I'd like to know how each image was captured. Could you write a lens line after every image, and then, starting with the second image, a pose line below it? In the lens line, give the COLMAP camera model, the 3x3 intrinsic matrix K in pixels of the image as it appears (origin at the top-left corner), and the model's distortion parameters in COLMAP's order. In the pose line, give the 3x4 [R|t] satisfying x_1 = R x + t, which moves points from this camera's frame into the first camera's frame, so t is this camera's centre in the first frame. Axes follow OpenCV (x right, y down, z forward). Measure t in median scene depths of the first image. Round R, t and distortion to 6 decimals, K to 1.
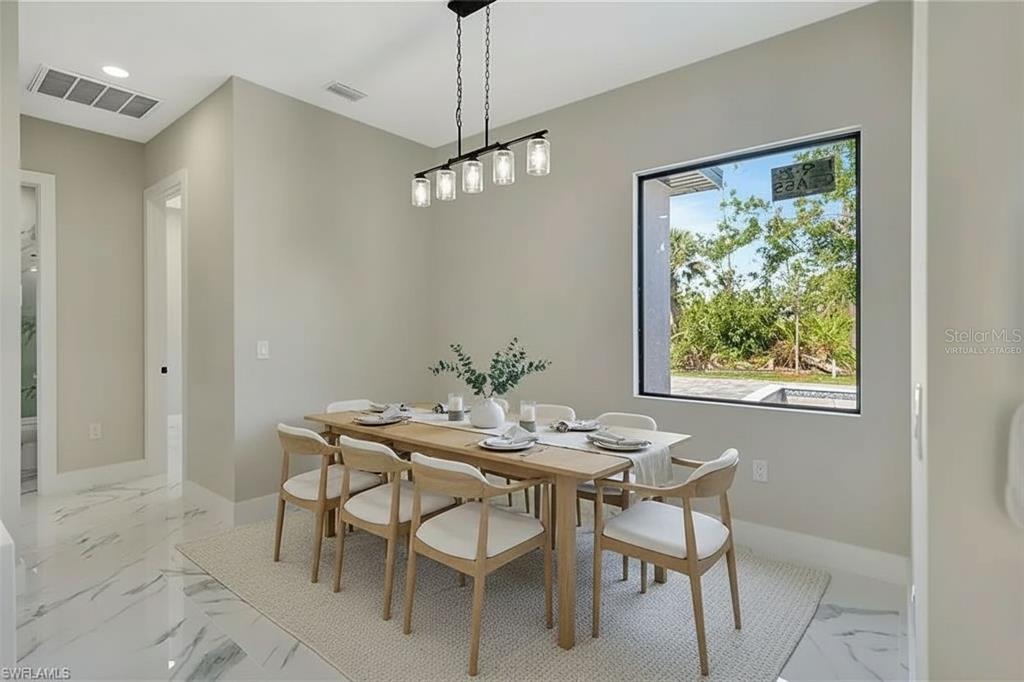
lens RADIAL K [[494.8, 0, 512.2], [0, 494.8, 324.1], [0, 0, 1]] dist [-0.002039, -0.000160]
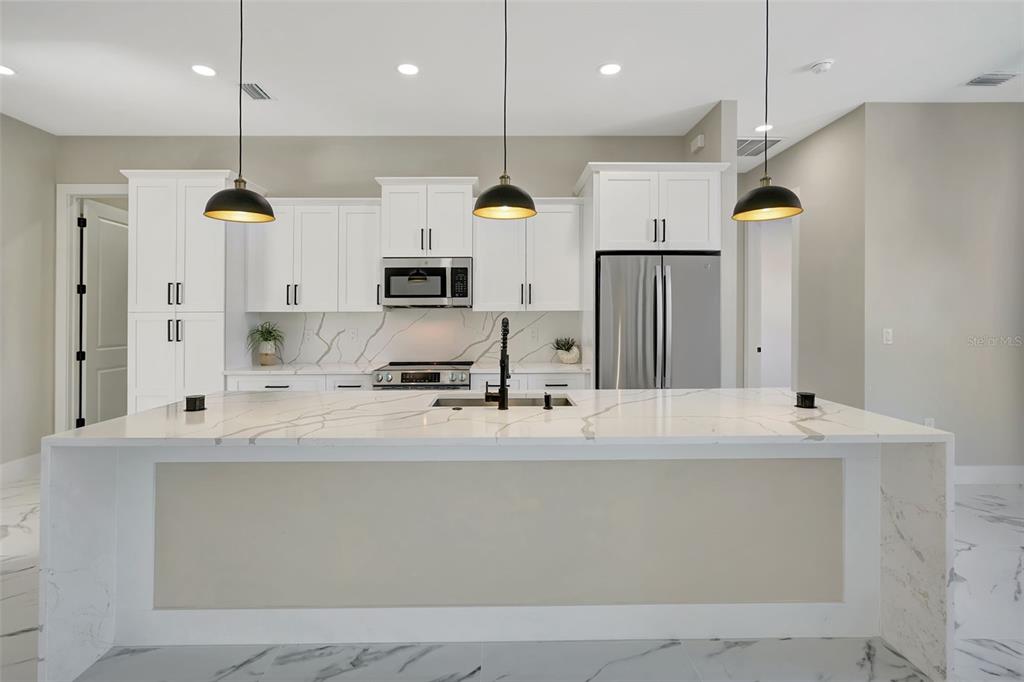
lens RADIAL K [[495.6, 0, 508.6], [0, 495.6, 322.4], [0, 0, 1]] dist [0.000075, 0.000307]
pose [[0.633162, 0.014708, -0.773879, -0.174900], [-0.000146, 0.999822, 0.018883, -0.001710], [0.774019, -0.011843, 0.633052, -0.395969]]
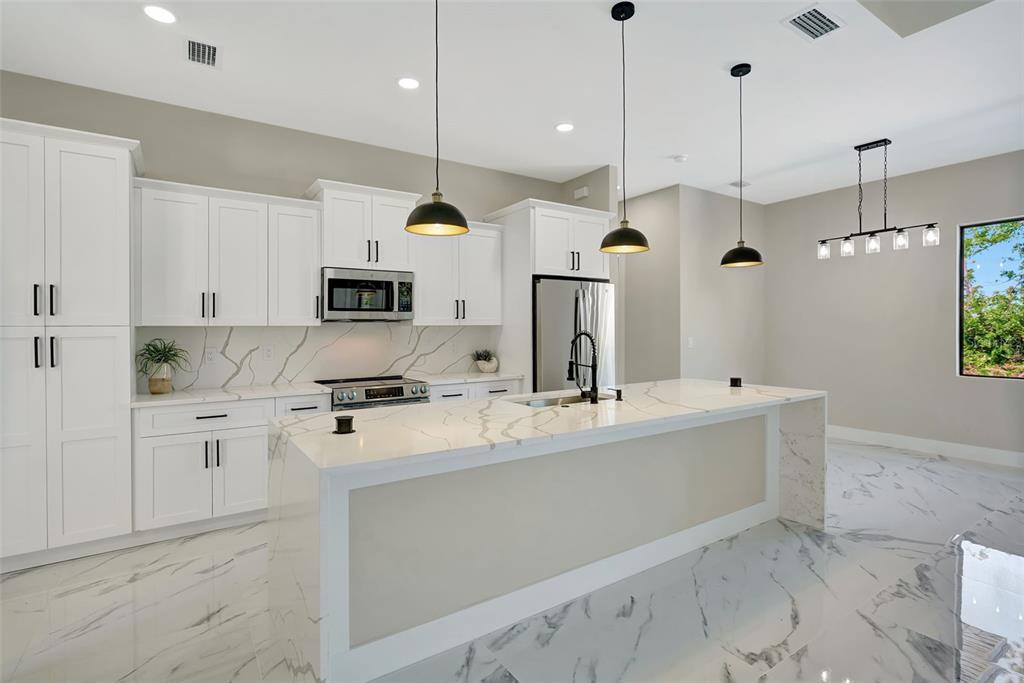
lens RADIAL K [[497.2, 0, 512.0], [0, 497.2, 341.5], [0, 0, 1]] dist [-0.009686, -0.000290]
pose [[0.952016, 0.007531, -0.305957, -0.557956], [0.000774, 0.999635, 0.027012, 0.000460], [0.306049, -0.025953, 0.951662, -0.801151]]
